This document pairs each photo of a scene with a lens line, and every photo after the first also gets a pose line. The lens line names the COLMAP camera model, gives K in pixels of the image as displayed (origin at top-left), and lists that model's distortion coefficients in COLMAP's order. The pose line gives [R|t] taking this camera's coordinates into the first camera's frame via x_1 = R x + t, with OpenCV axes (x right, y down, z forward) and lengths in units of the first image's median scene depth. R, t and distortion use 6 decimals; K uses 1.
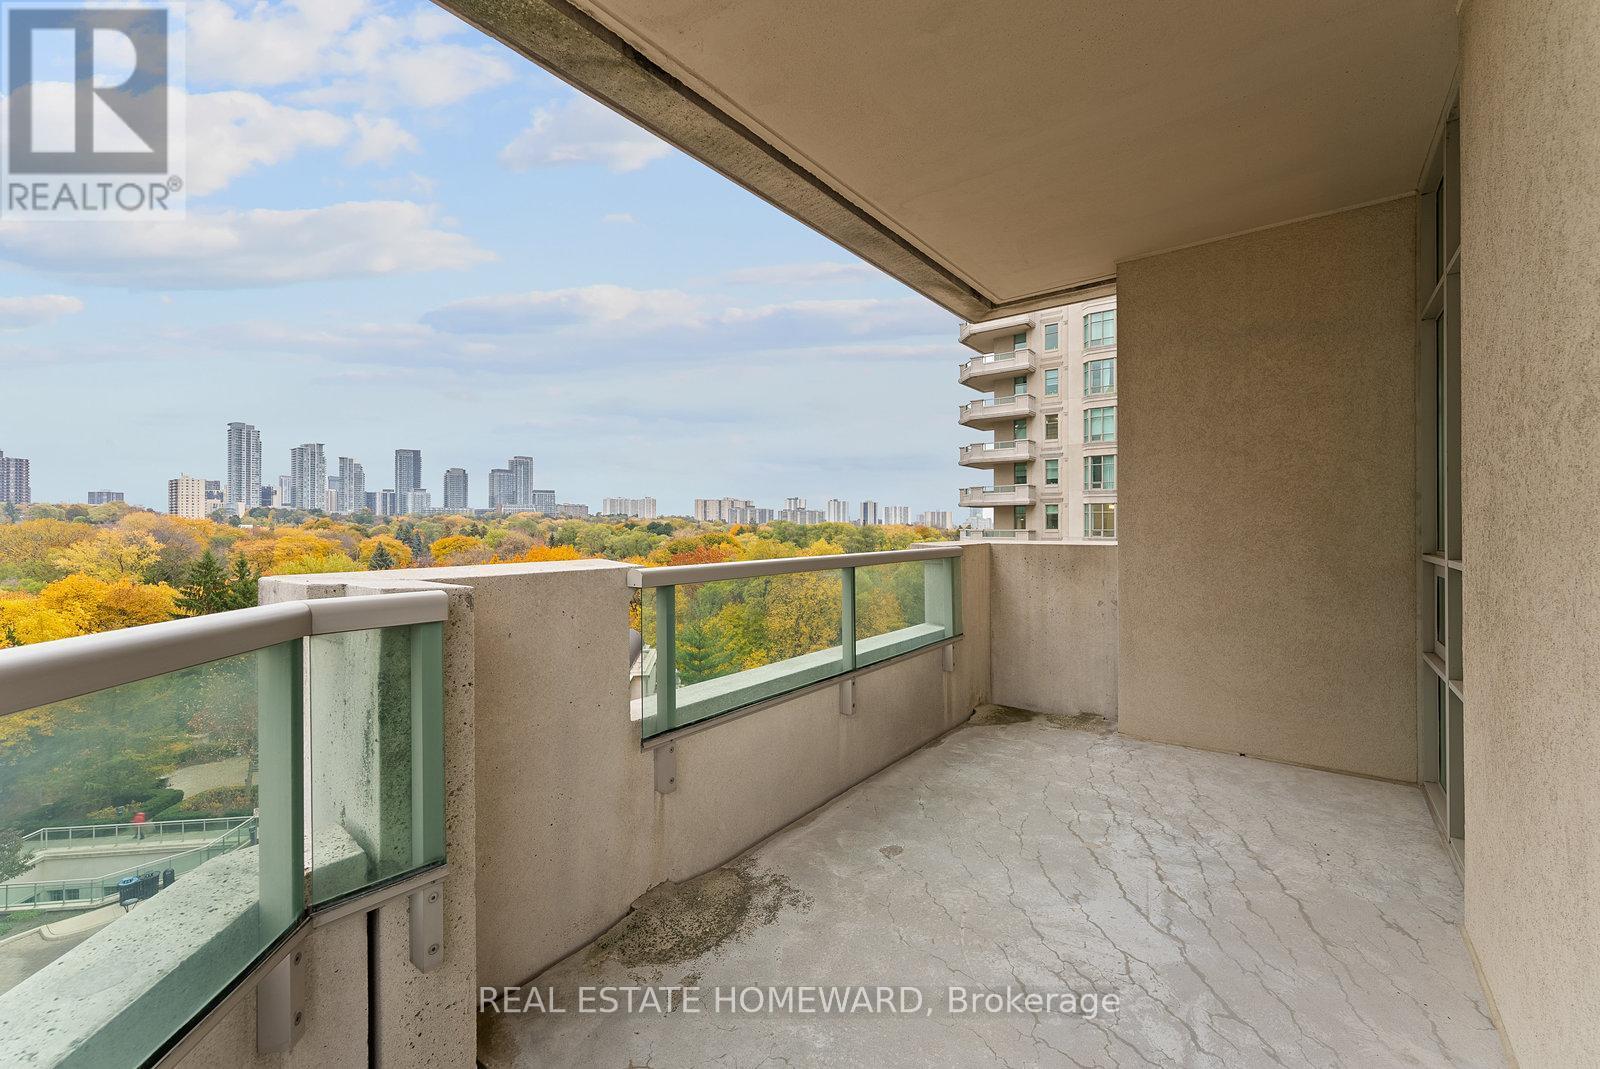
lens RADIAL K [[648.8, 0, 803.1], [0, 648.8, 531.9], [0, 0, 1]] dist [0.001489, -0.000010]
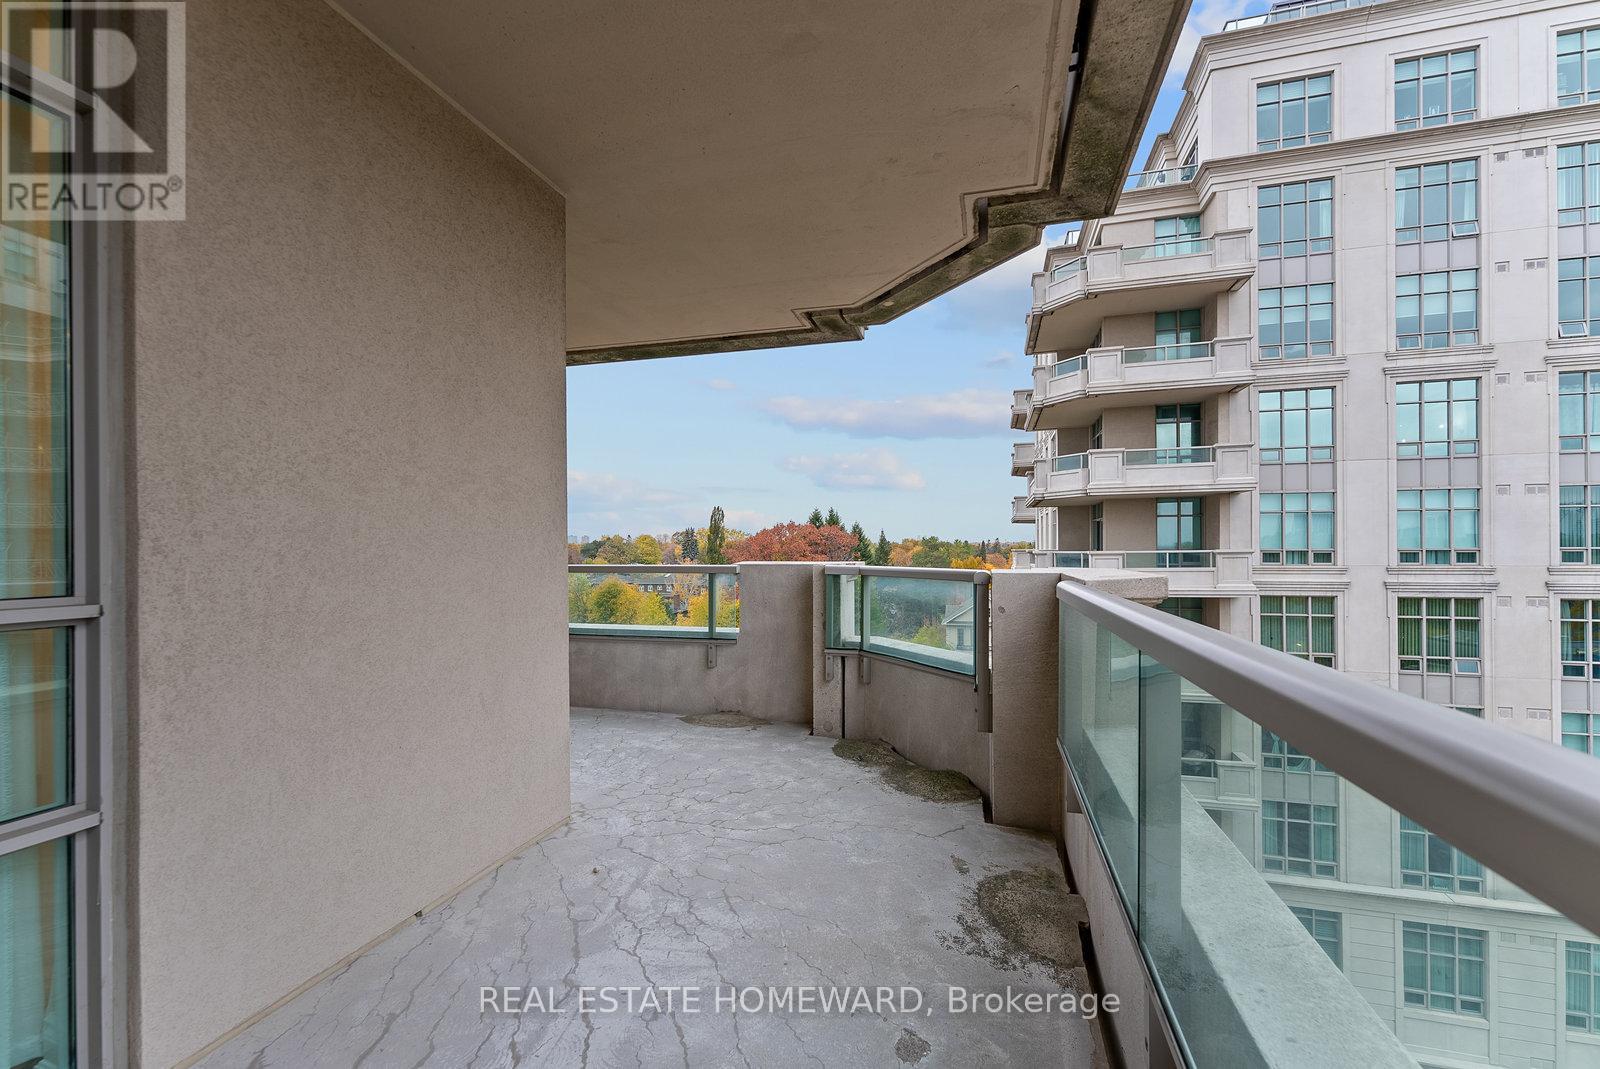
lens RADIAL K [[656.3, 0, 800.0], [0, 656.3, 534.5], [0, 0, 1]] dist [0.001237, -0.000057]
pose [[-0.930002, 0.004894, -0.367522, 0.061316], [0.010145, 0.999872, -0.012357, -0.001004], [0.367415, -0.015220, -0.929933, 0.202857]]
